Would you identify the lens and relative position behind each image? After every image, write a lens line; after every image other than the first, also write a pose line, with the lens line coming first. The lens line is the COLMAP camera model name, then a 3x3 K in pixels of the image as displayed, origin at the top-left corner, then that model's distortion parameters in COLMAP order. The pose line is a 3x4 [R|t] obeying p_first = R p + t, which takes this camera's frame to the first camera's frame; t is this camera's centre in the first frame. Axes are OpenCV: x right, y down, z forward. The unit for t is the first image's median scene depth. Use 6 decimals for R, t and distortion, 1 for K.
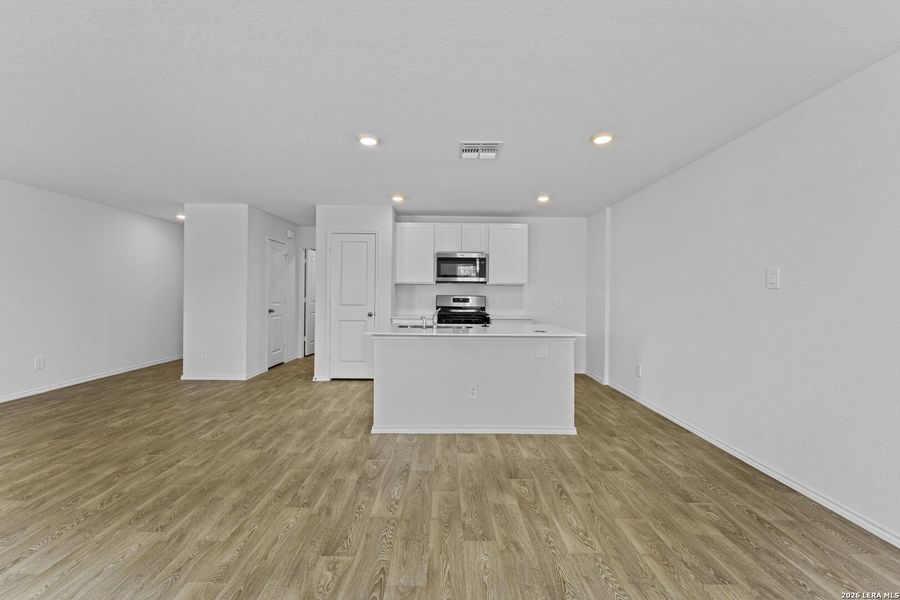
lens RADIAL K [[367.6, 0, 450.9], [0, 367.6, 291.7], [0, 0, 1]] dist [-0.002517, 0.000069]
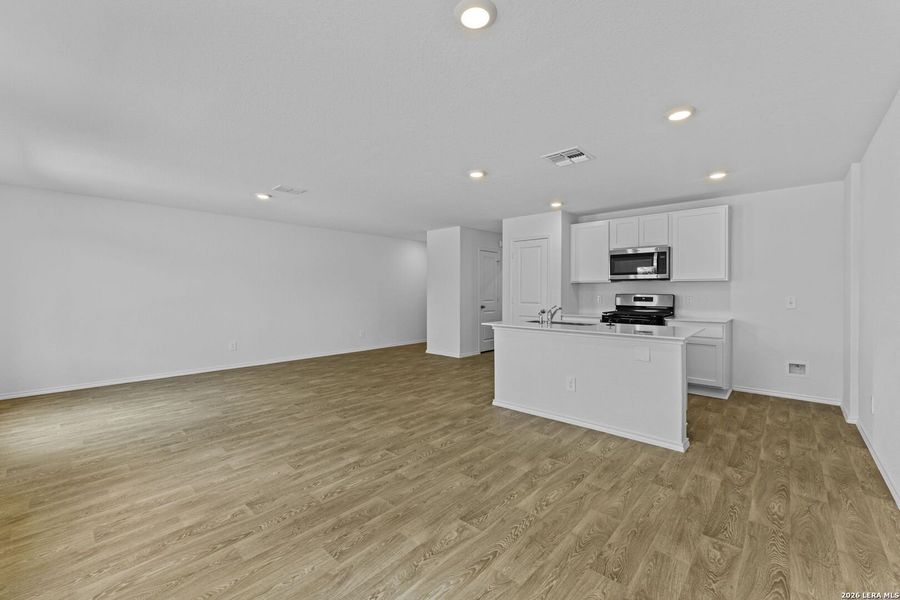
lens RADIAL K [[371.2, 0, 452.9], [0, 371.2, 295.0], [0, 0, 1]] dist [-0.002451, -0.000266]
pose [[0.737046, -0.003212, -0.675835, 0.318975], [0.010588, 0.999921, 0.006794, 0.001310], [0.675760, -0.012164, 0.737022, -0.010296]]
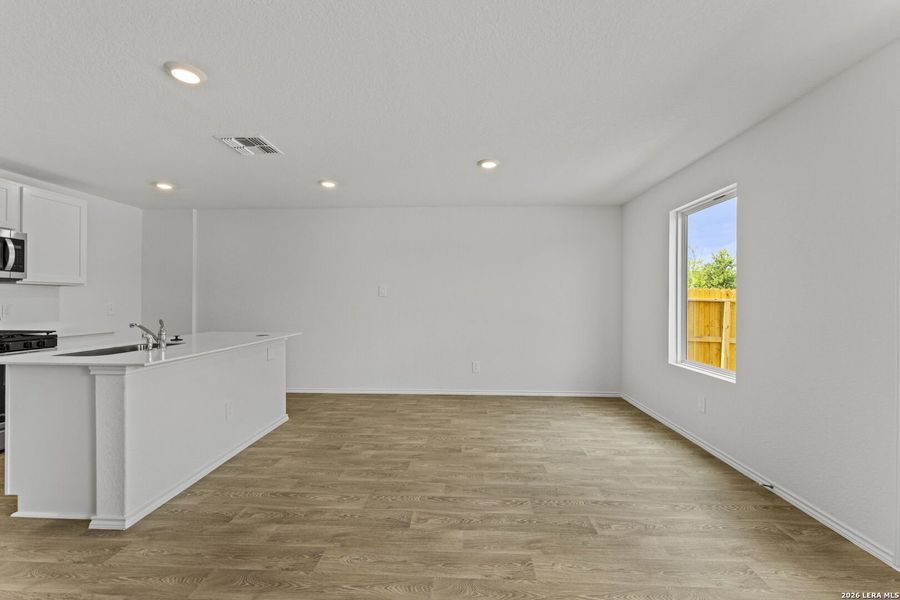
lens RADIAL K [[359.4, 0, 448.6], [0, 359.4, 298.9], [0, 0, 1]] dist [-0.002867, -0.000154]
pose [[0.055710, -0.004879, 0.998435, -0.461094], [-0.010431, 0.999931, 0.005468, -0.004915], [-0.998393, -0.010719, 0.055655, 0.254788]]
